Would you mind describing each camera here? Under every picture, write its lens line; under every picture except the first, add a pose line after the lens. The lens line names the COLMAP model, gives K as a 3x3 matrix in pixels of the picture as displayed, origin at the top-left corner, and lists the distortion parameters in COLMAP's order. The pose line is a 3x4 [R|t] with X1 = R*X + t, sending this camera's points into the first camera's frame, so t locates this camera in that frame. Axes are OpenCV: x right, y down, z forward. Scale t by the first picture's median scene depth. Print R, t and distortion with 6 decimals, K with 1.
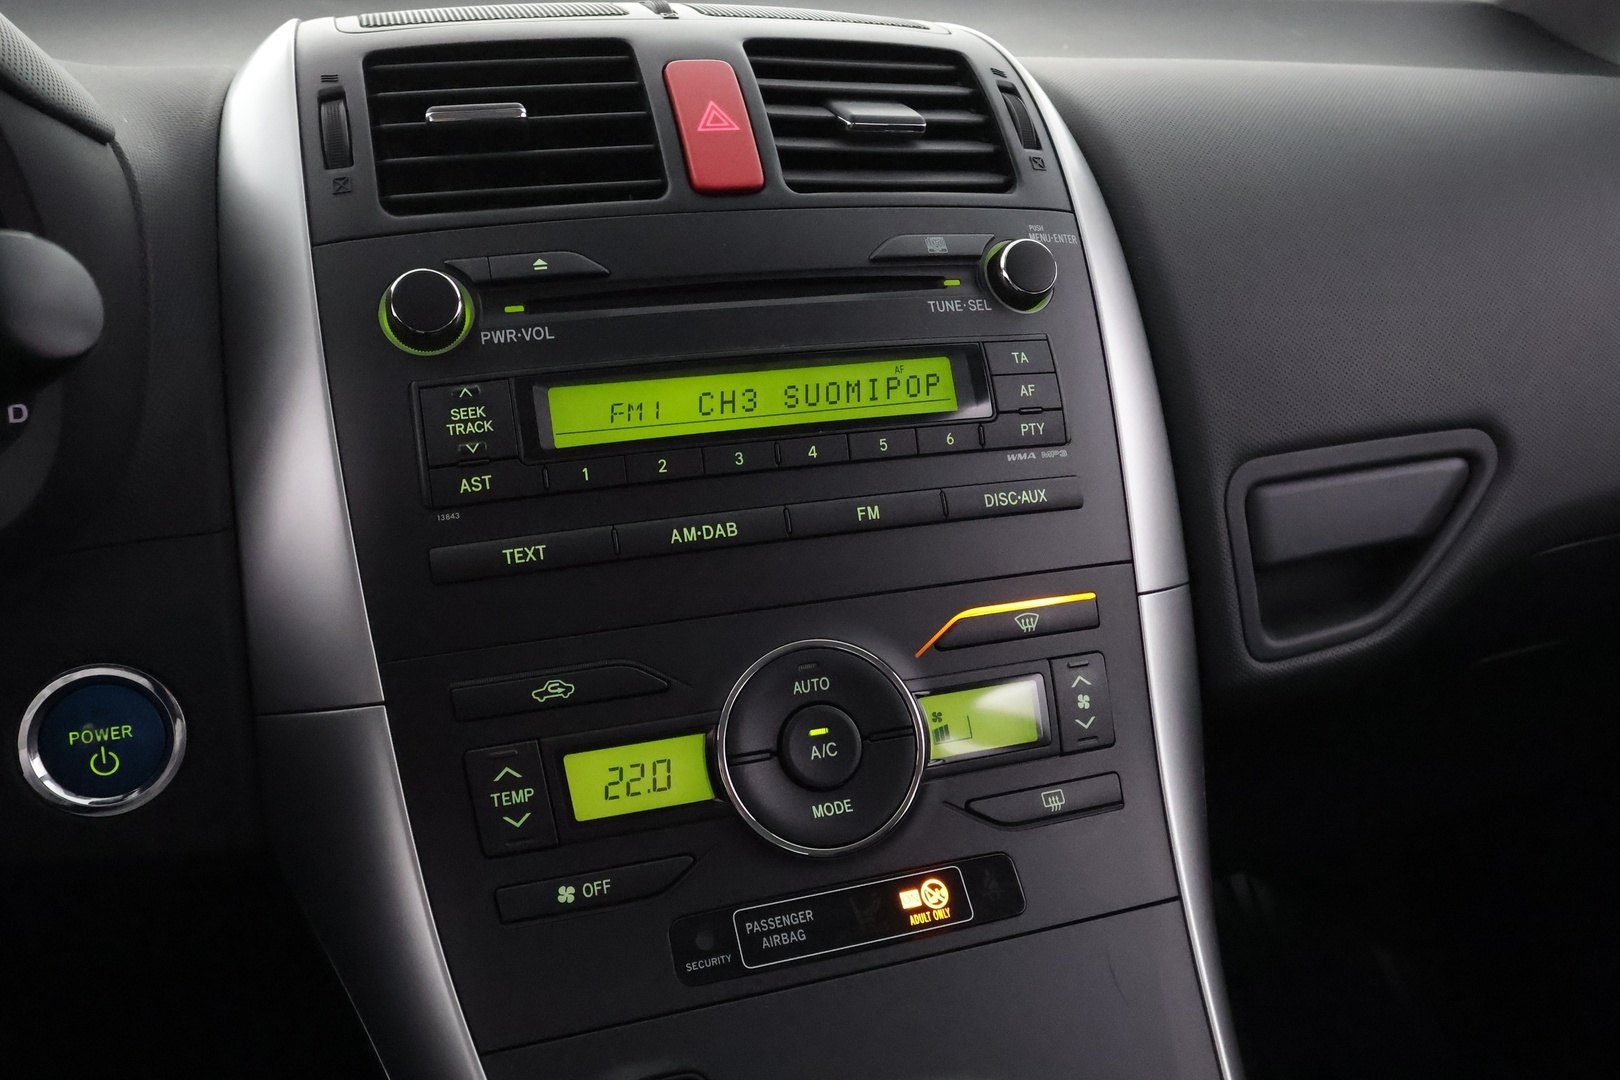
lens RADIAL K [[1271.4, 0, 810.0], [0, 1271.4, 540.0], [0, 0, 1]] dist [-0.004536, -0.003321]
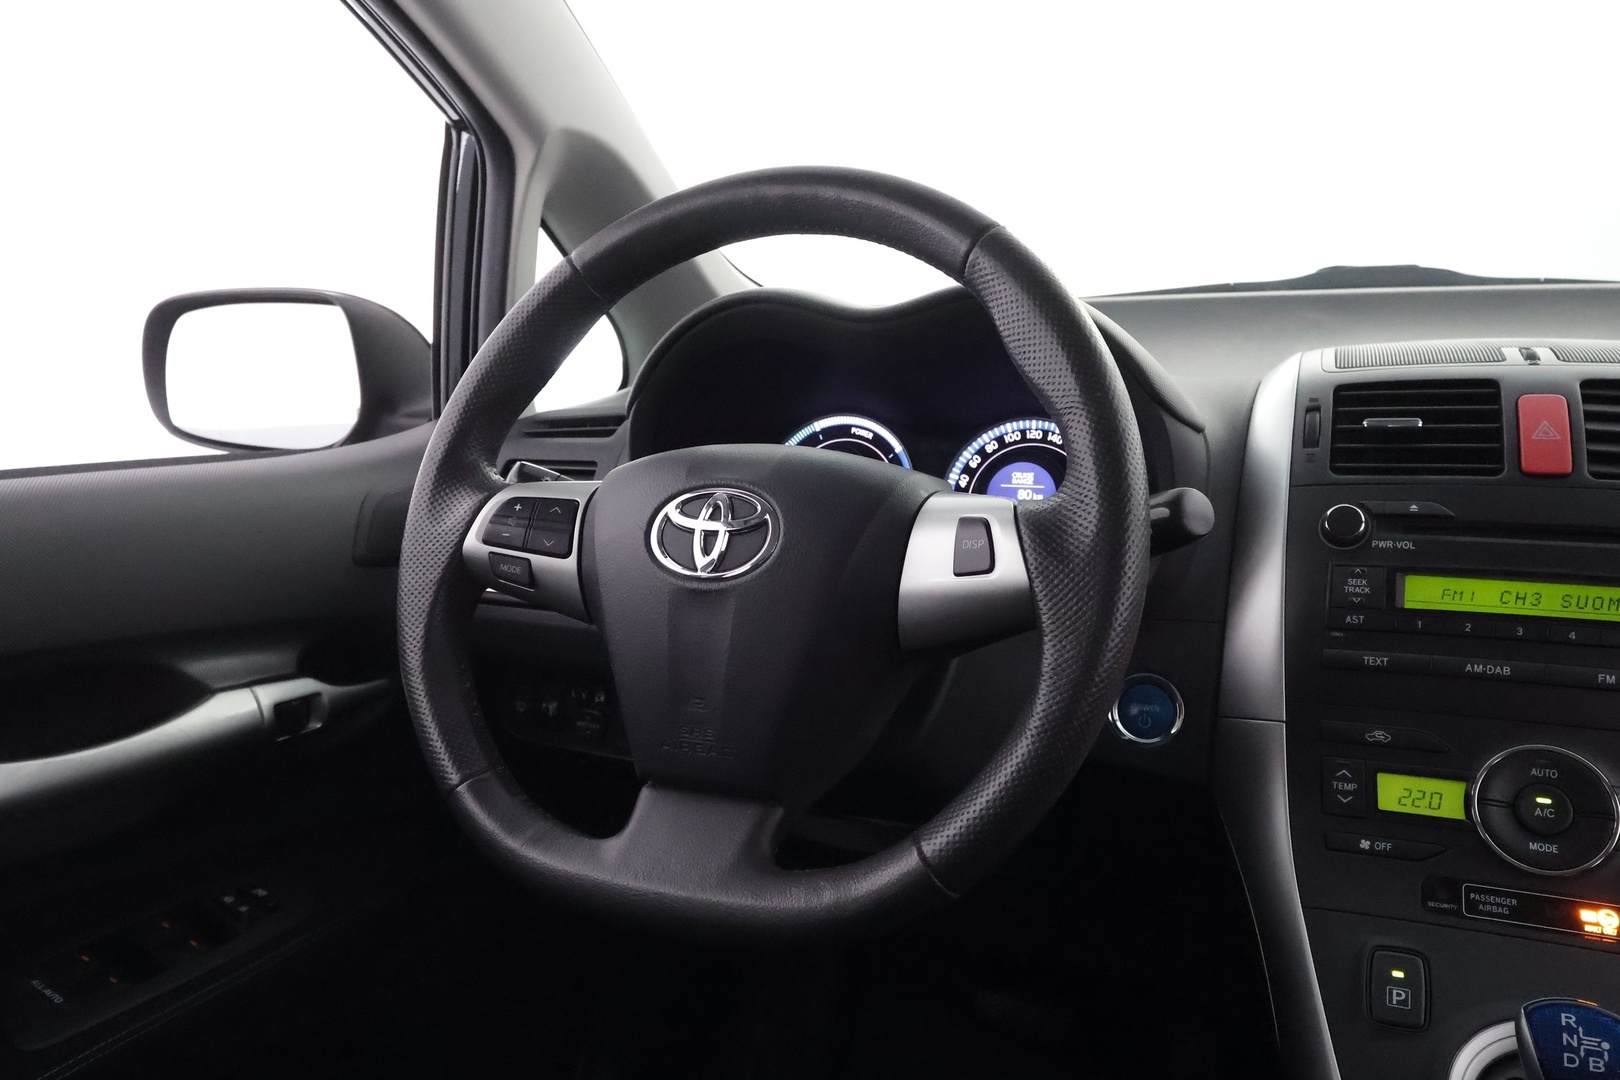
lens RADIAL K [[1216.0, 0, 810.0], [0, 1216.0, 540.0], [0, 0, 1]] dist [-0.011572, -0.001788]
pose [[0.750088, 0.116076, -0.651072, 0.275977], [-0.209893, 0.975362, -0.067922, 0.127546], [0.627147, 0.187603, 0.755971, -0.848654]]
